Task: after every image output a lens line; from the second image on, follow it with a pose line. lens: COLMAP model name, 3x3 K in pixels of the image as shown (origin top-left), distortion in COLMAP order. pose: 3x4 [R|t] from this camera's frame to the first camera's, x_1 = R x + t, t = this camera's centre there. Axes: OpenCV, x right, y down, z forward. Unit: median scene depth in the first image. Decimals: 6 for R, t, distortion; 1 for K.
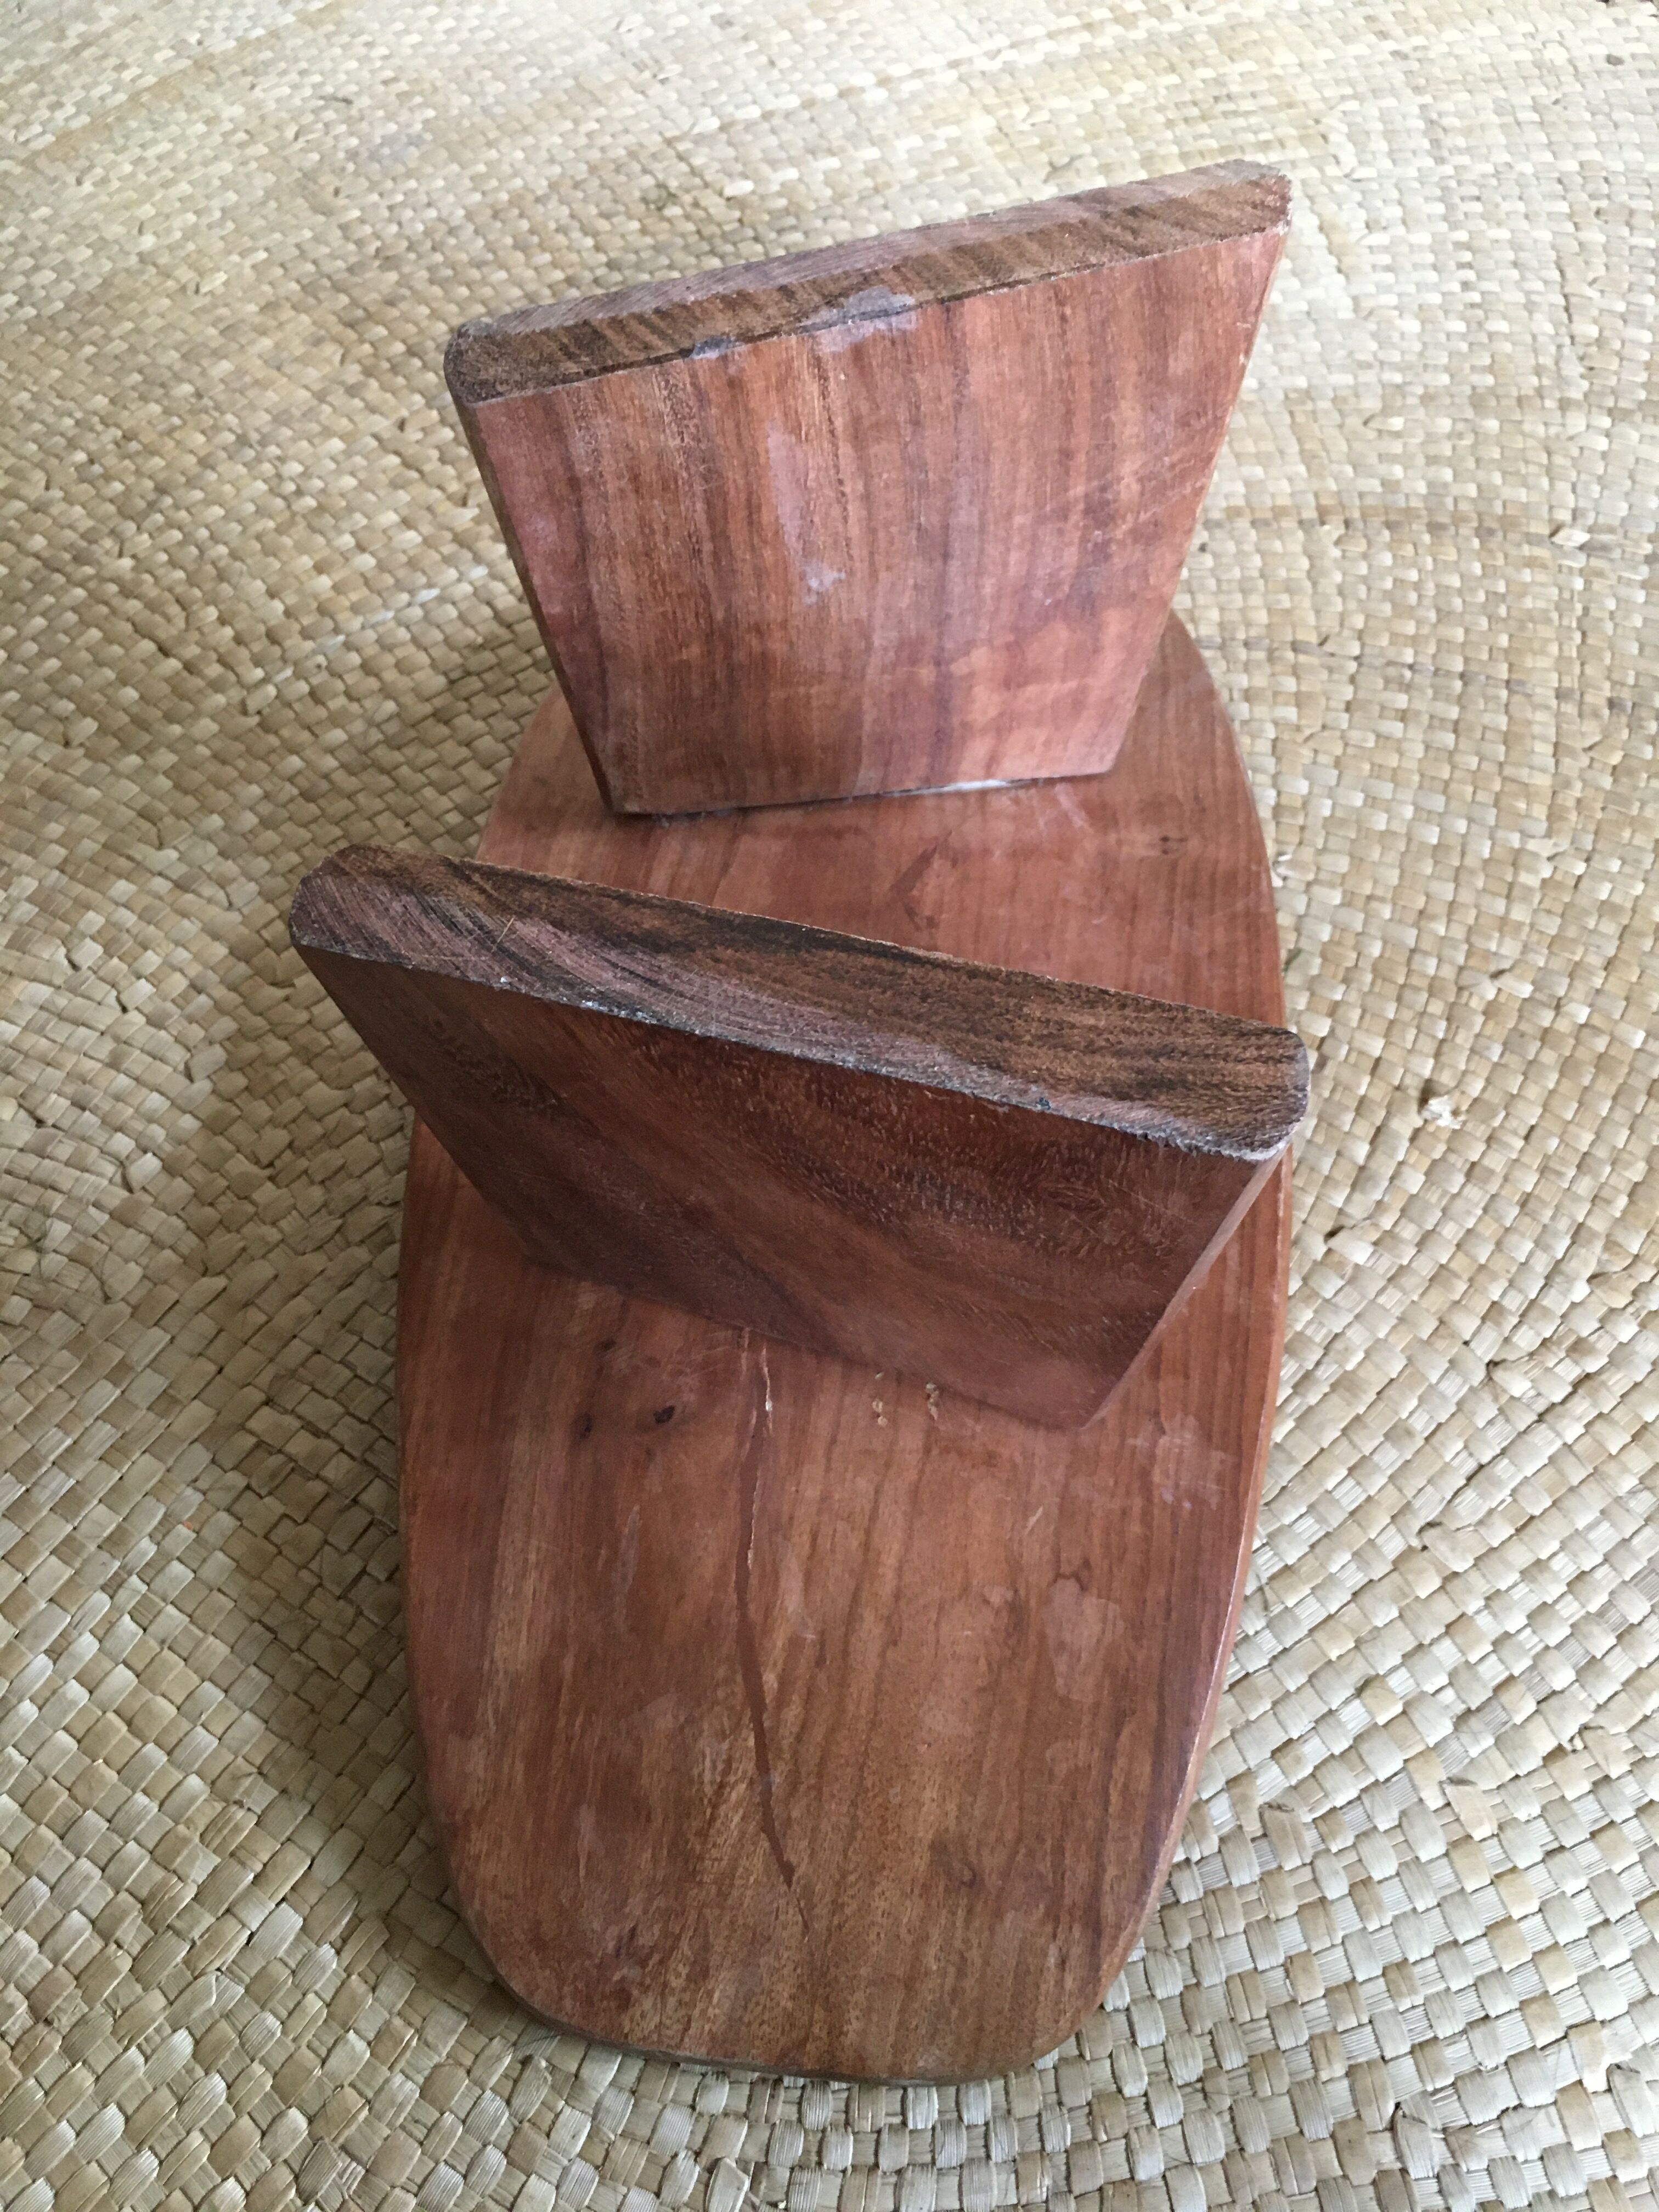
lens RADIAL K [[1830.9, 0, 846.1], [0, 1830.9, 1102.9], [0, 0, 1]] dist [0.072942, -0.102562]
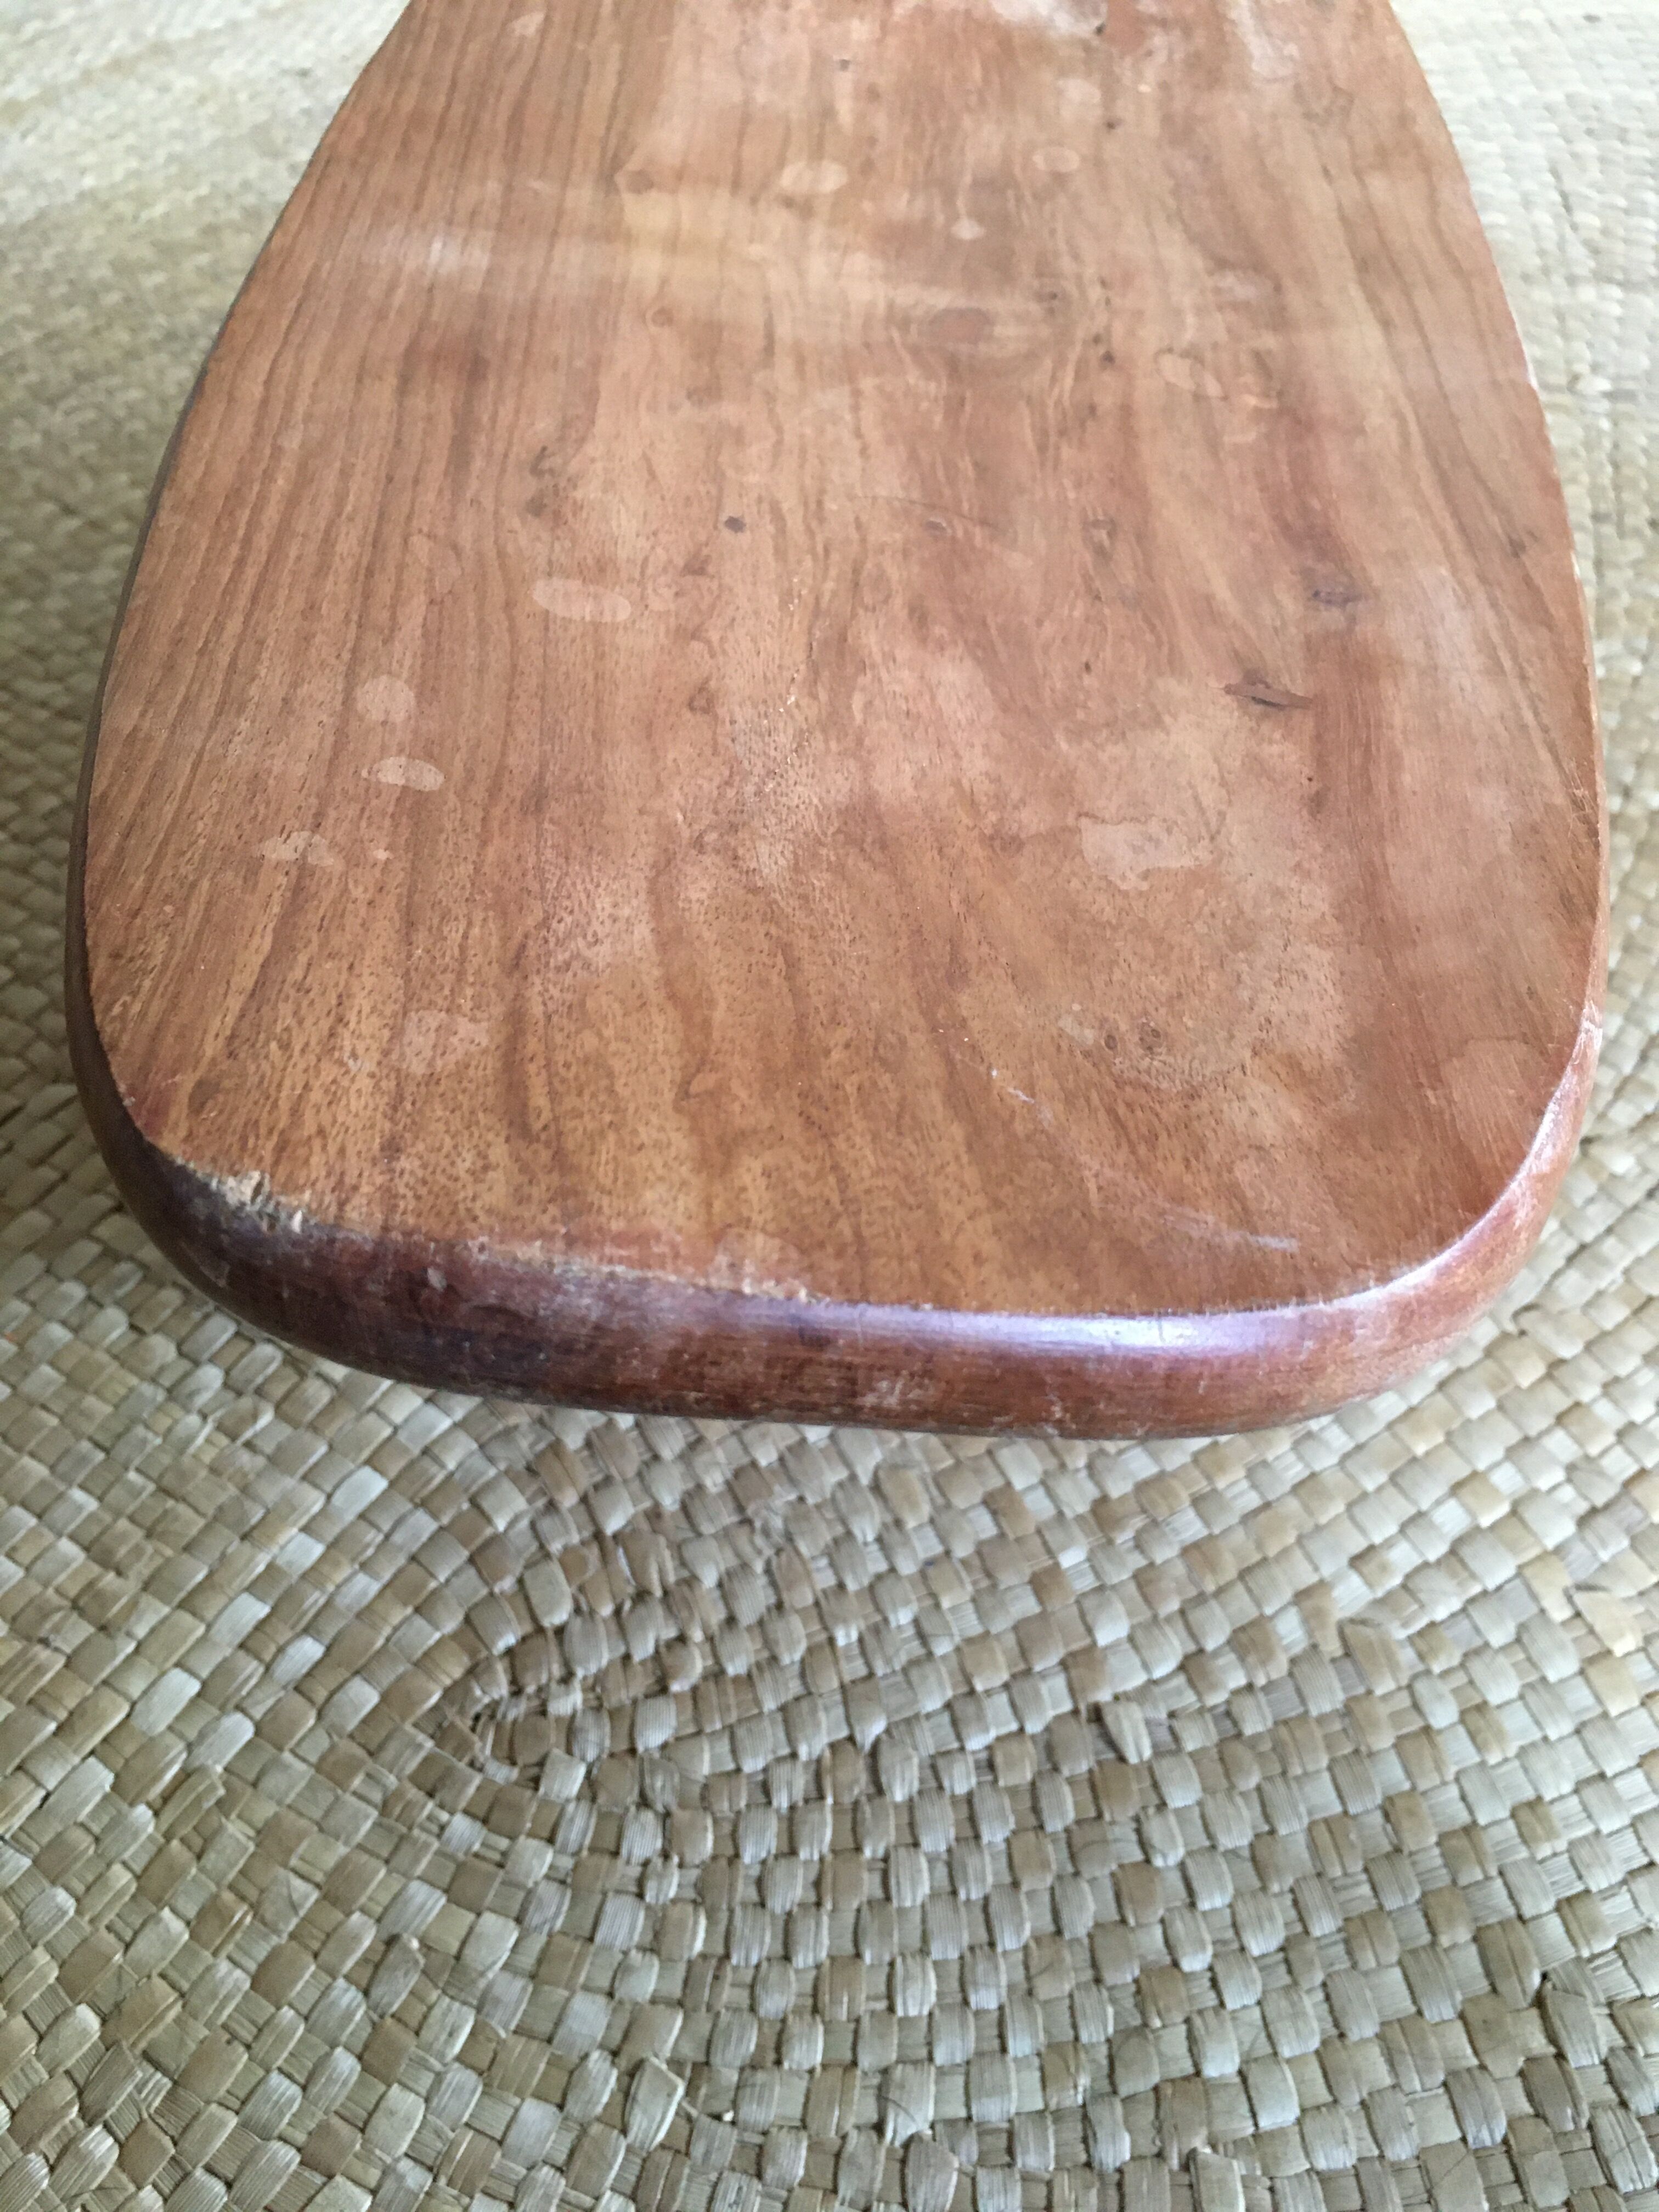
lens RADIAL K [[1830.9, 0, 842.1], [0, 1830.9, 1141.1], [0, 0, 1]] dist [0.072942, -0.102562]
pose [[0.999913, -0.013134, 0.000933, 0.011012], [0.013141, 0.990847, -0.134349, 0.220533], [0.000840, 0.134349, 0.990934, 0.151681]]
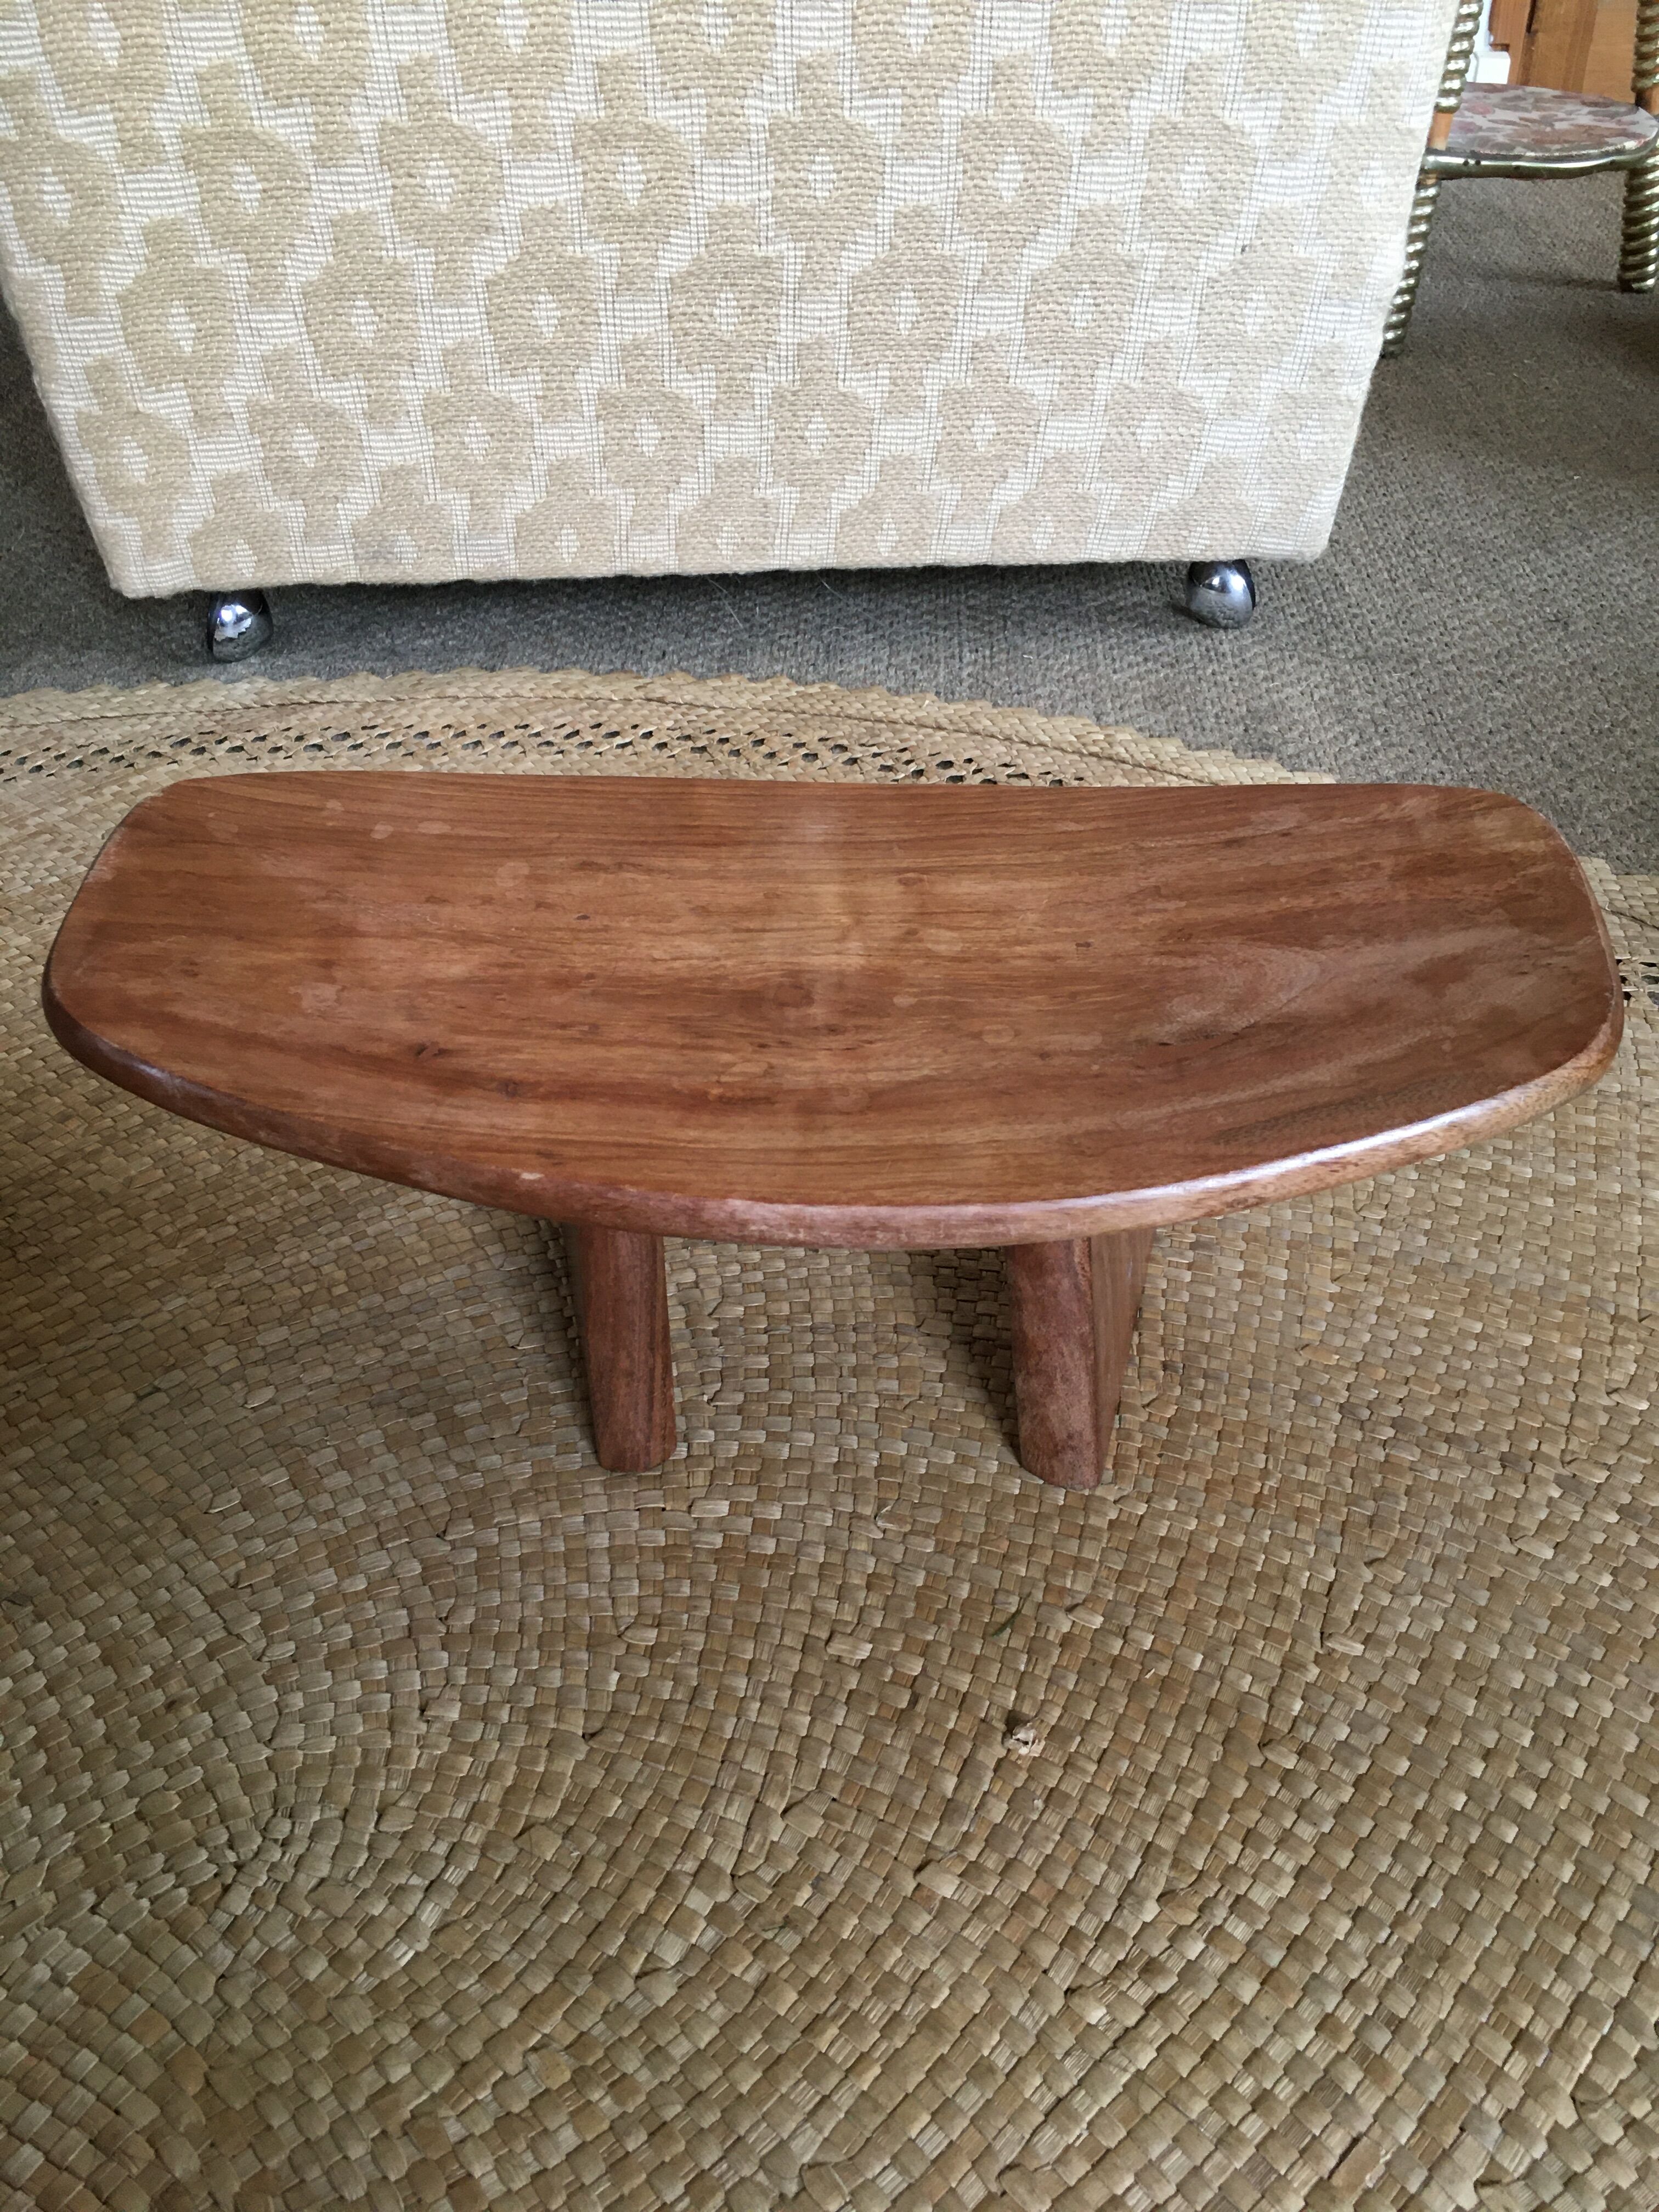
lens RADIAL K [[1830.9, 0, 839.4], [0, 1830.9, 1125.5], [0, 0, 1]] dist [0.072942, -0.102562]
pose [[0.996749, -0.039693, 0.070109, 0.148123], [0.062343, 0.931203, -0.359131, 0.047946], [-0.051031, 0.362334, 0.930650, -0.123041]]
